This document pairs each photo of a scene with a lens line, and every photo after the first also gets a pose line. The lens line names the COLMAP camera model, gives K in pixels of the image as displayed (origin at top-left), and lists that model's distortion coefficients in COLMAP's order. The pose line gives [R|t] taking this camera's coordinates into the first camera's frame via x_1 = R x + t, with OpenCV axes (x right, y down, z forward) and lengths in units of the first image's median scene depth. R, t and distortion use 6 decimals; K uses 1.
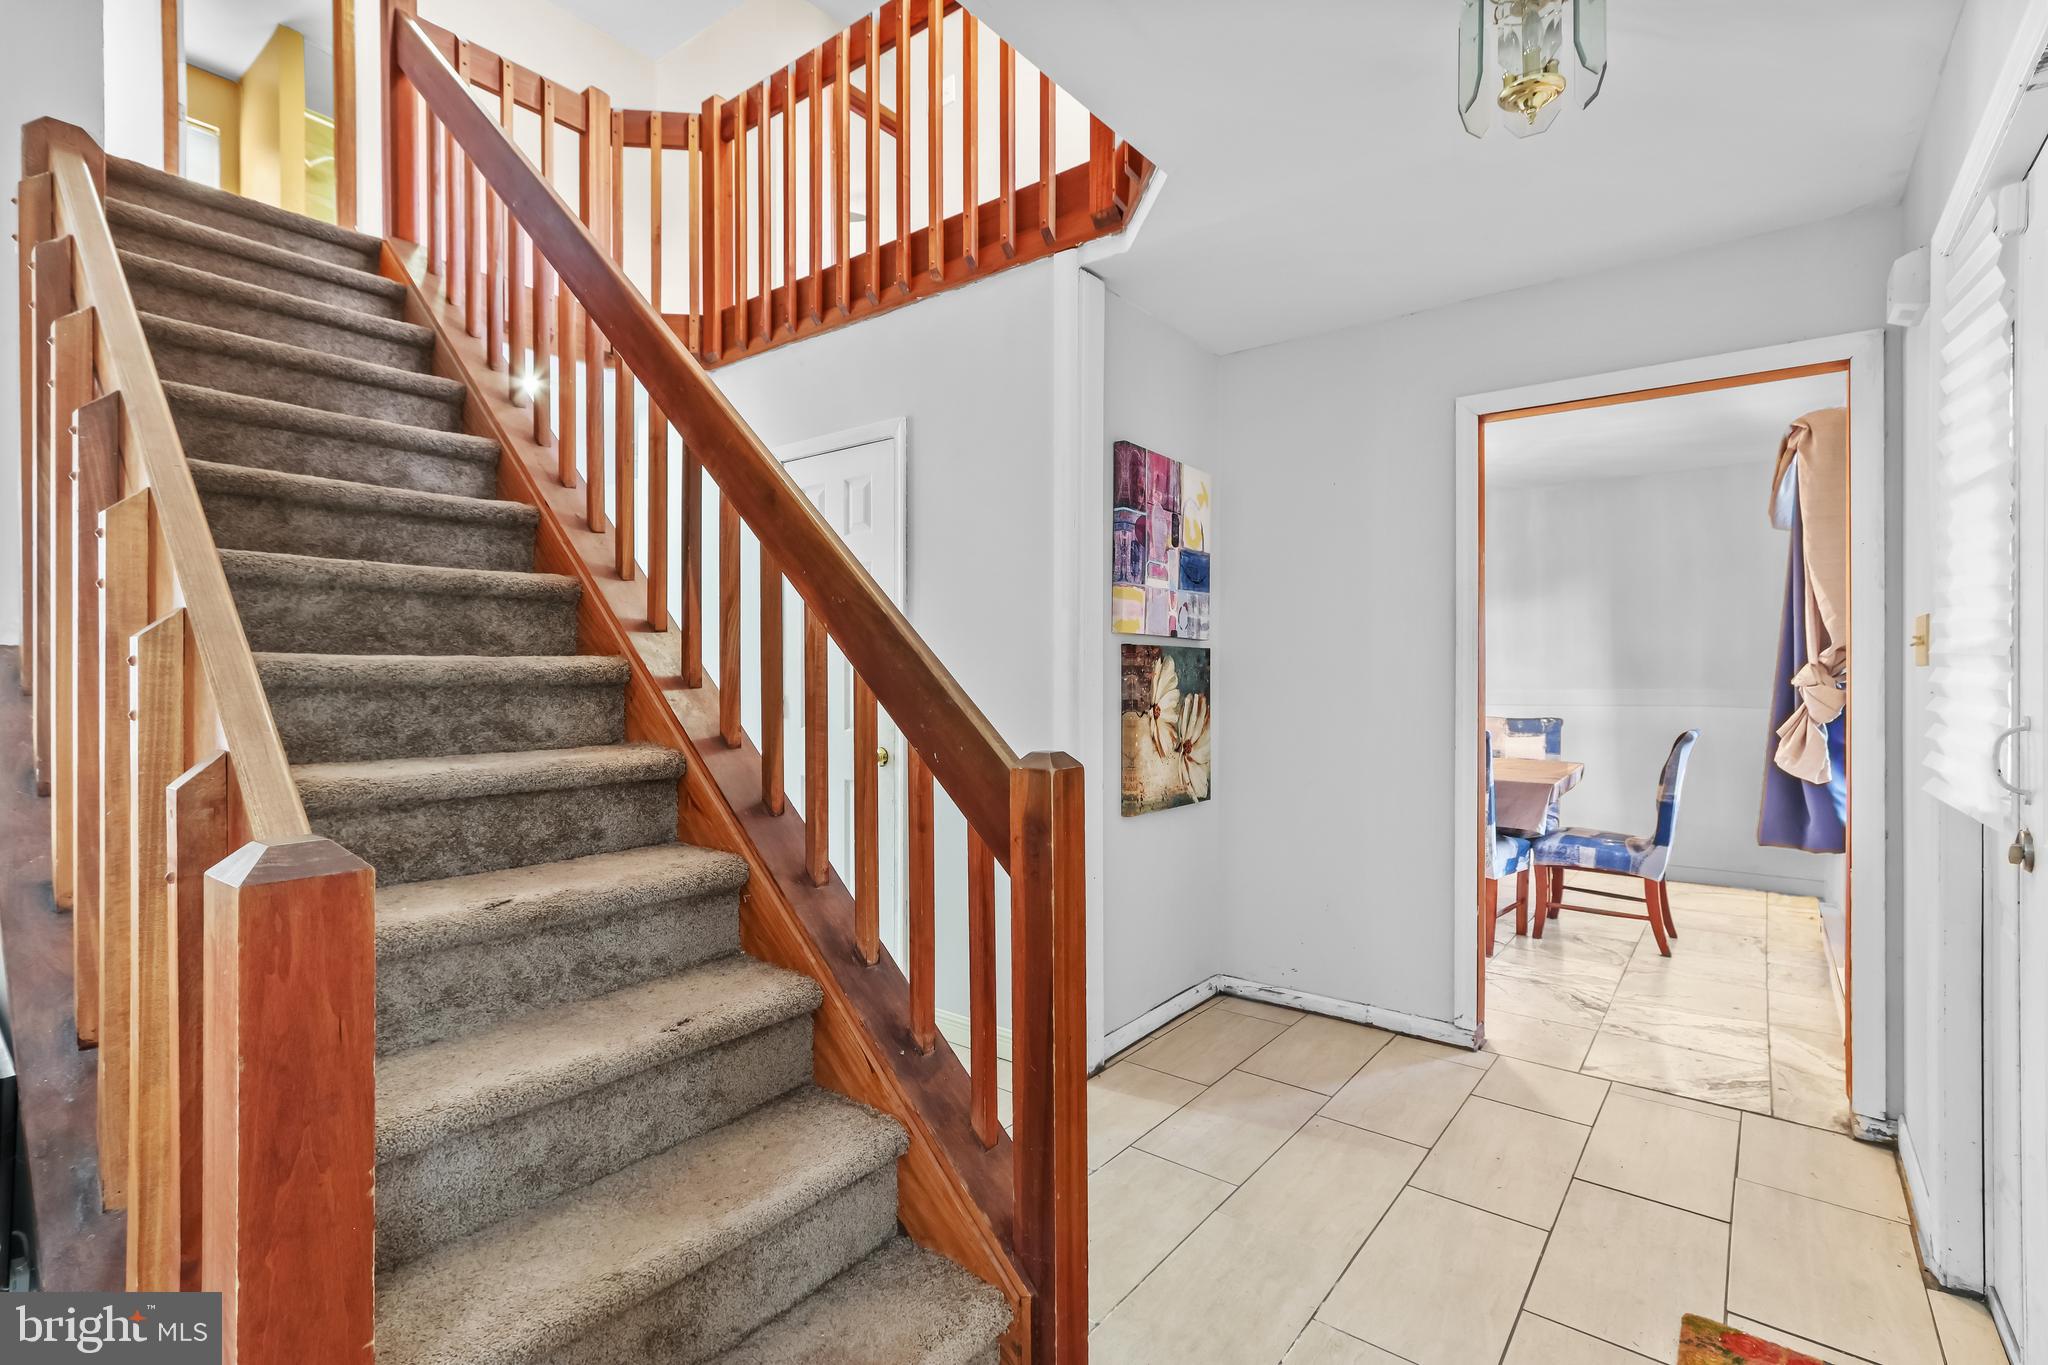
lens RADIAL K [[950.6, 0, 1013.5], [0, 950.6, 676.8], [0, 0, 1]] dist [0.000958, 0.000866]
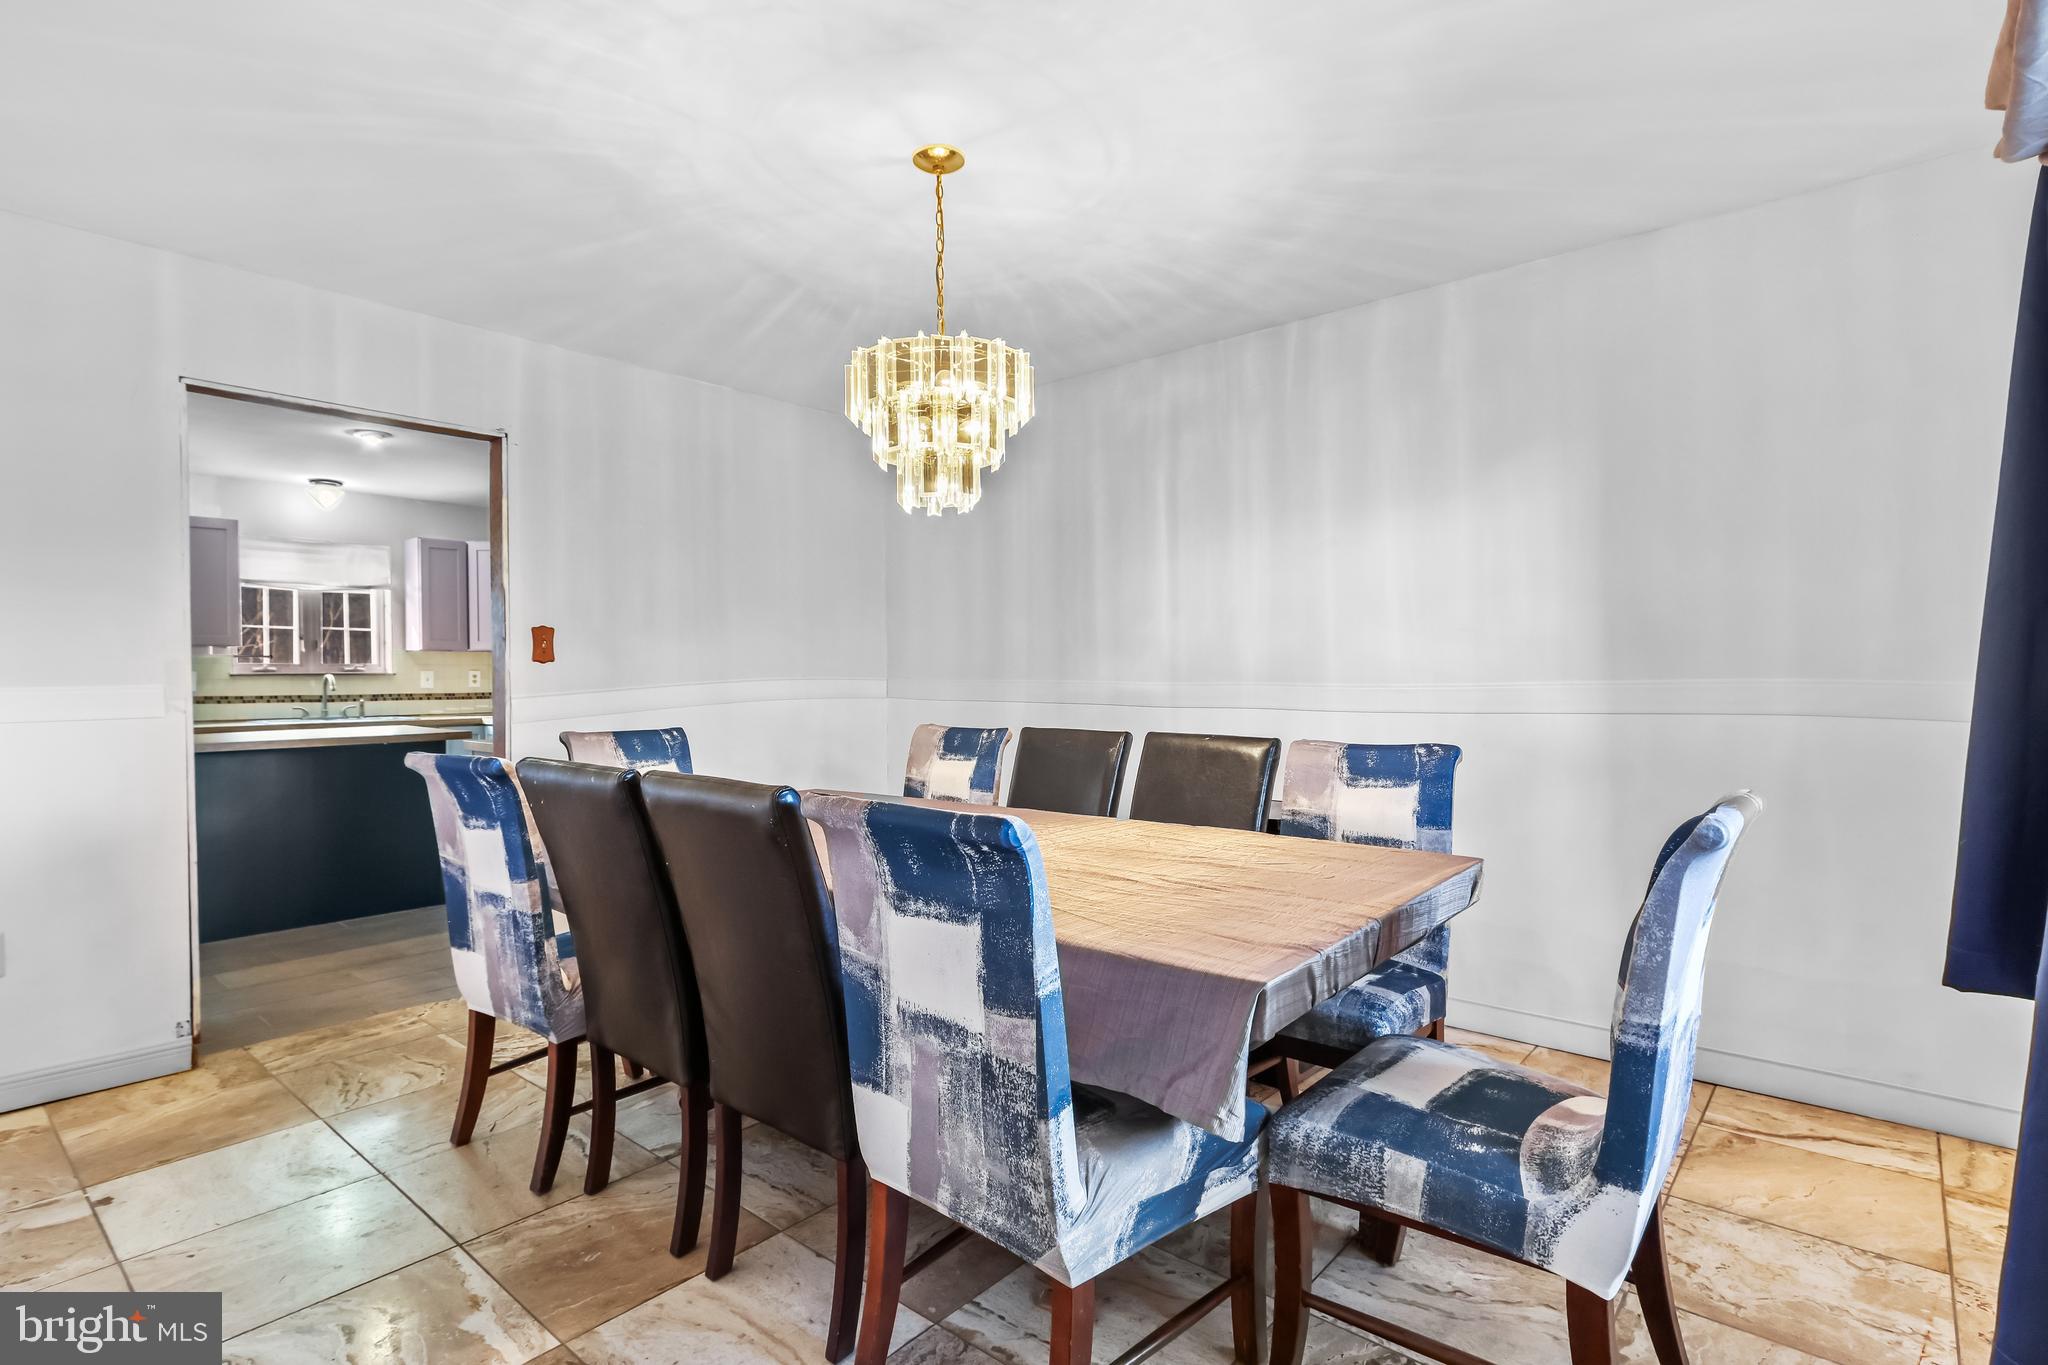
lens RADIAL K [[972.8, 0, 1012.9], [0, 972.8, 684.5], [0, 0, 1]] dist [-0.001700, 0.000608]
pose [[0.998445, -0.010314, -0.054780, 0.480995], [0.010478, 0.999941, 0.002702, 0.012629], [0.054748, -0.003272, 0.998495, 0.646319]]
